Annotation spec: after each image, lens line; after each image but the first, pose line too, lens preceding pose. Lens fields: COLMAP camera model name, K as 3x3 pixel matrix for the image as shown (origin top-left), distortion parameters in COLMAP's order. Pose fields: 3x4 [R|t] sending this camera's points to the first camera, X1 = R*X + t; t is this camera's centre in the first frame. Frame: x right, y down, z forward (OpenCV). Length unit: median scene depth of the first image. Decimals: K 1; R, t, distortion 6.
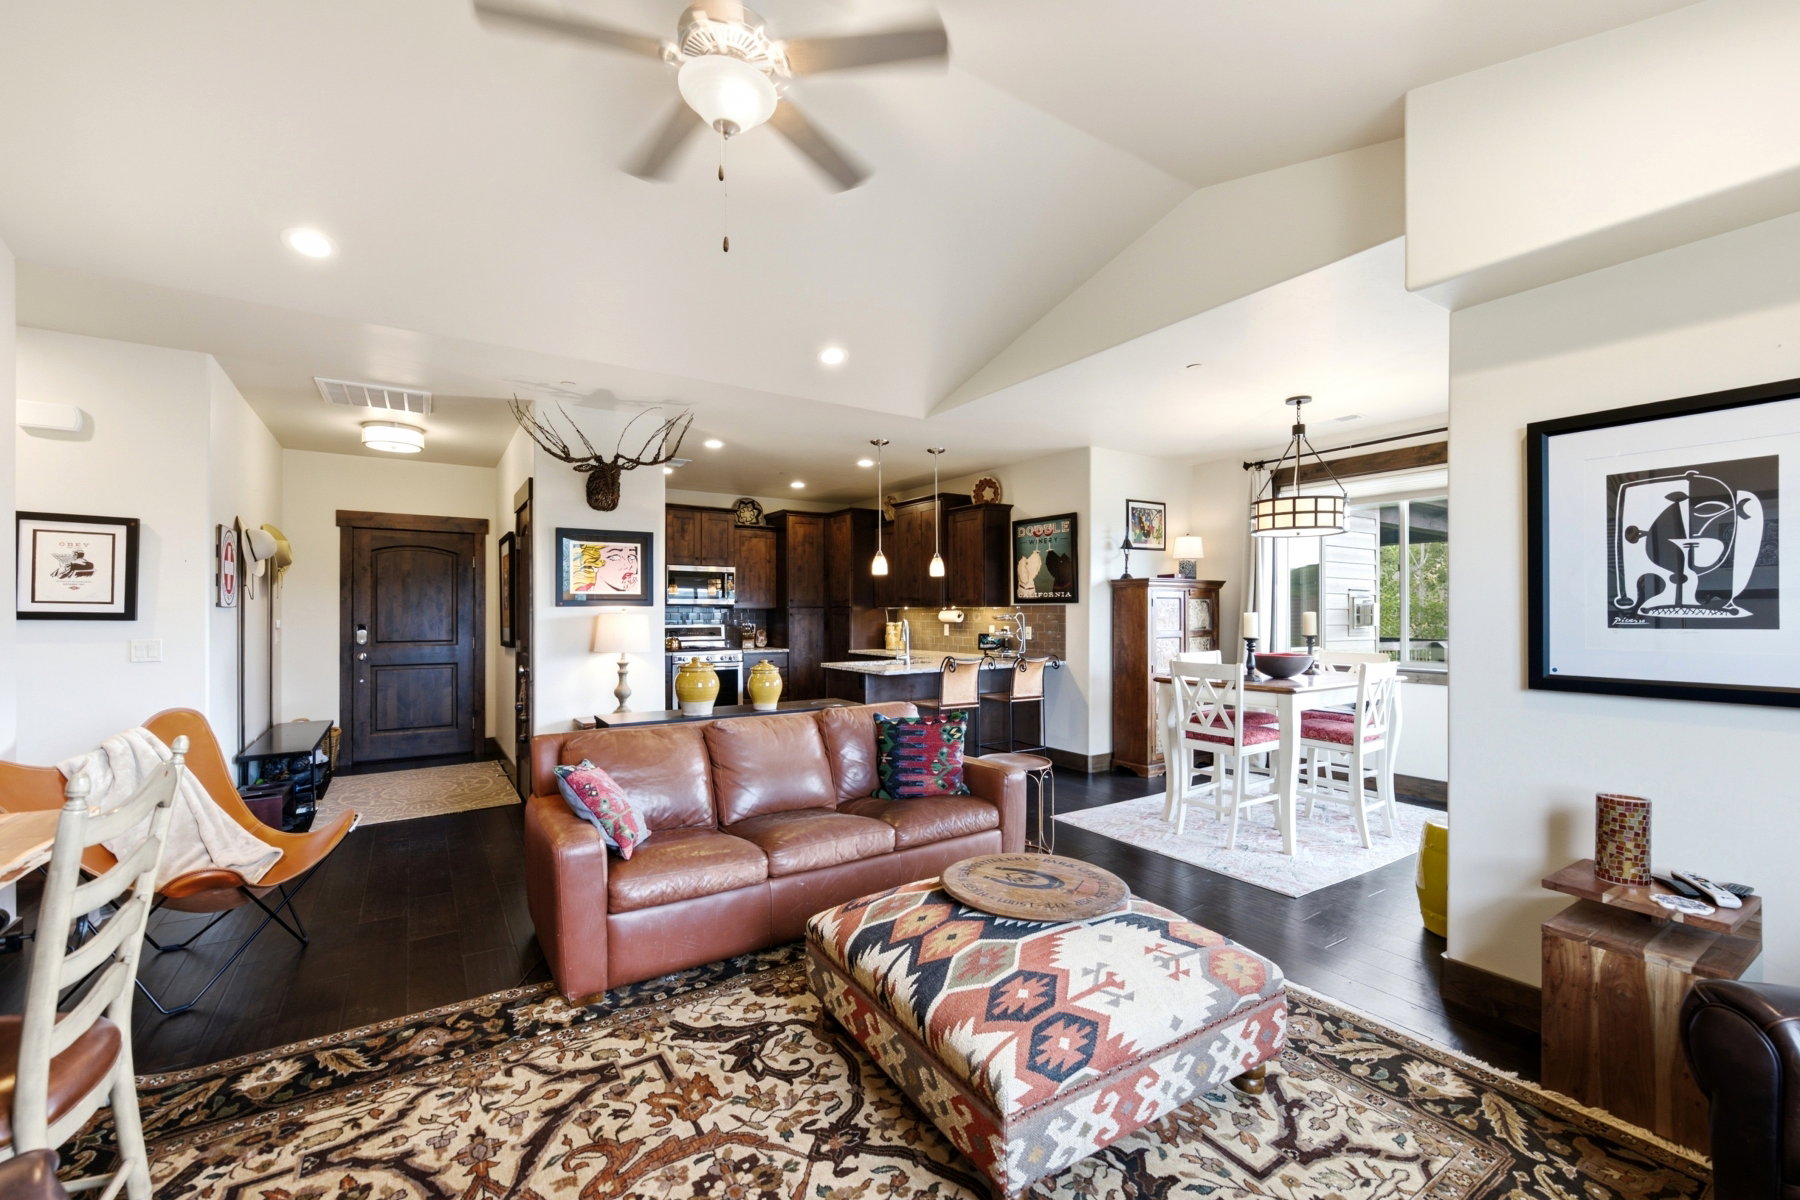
lens RADIAL K [[726.6, 0, 893.2], [0, 726.6, 611.6], [0, 0, 1]] dist [-0.001263, 0.000093]
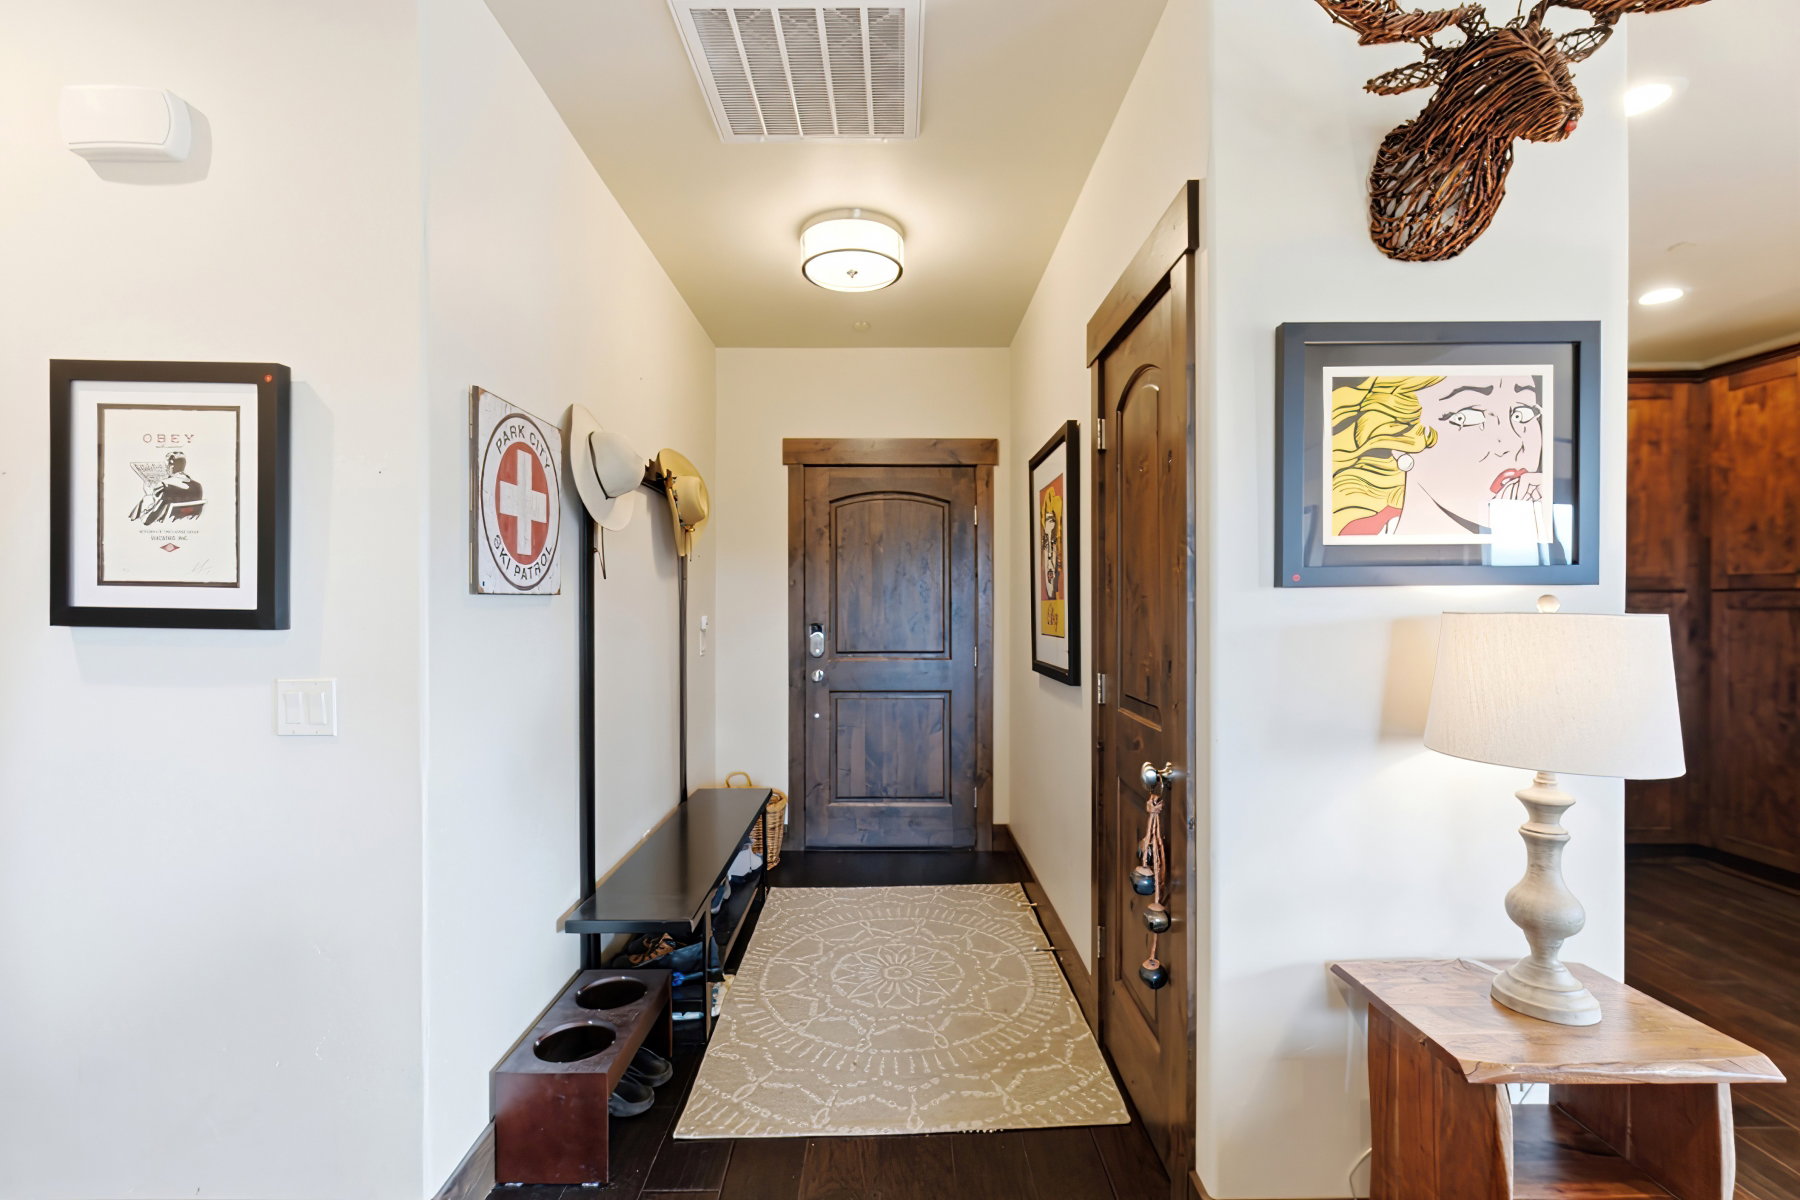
lens RADIAL K [[726.6, 0, 899.1], [0, 726.6, 598.8], [0, 0, 1]] dist [-0.001263, 0.000093]
pose [[0.840188, -0.001914, -0.542292, -0.341676], [0.001431, 0.999998, -0.001313, -0.001865], [0.542294, 0.000327, 0.840189, 0.523208]]
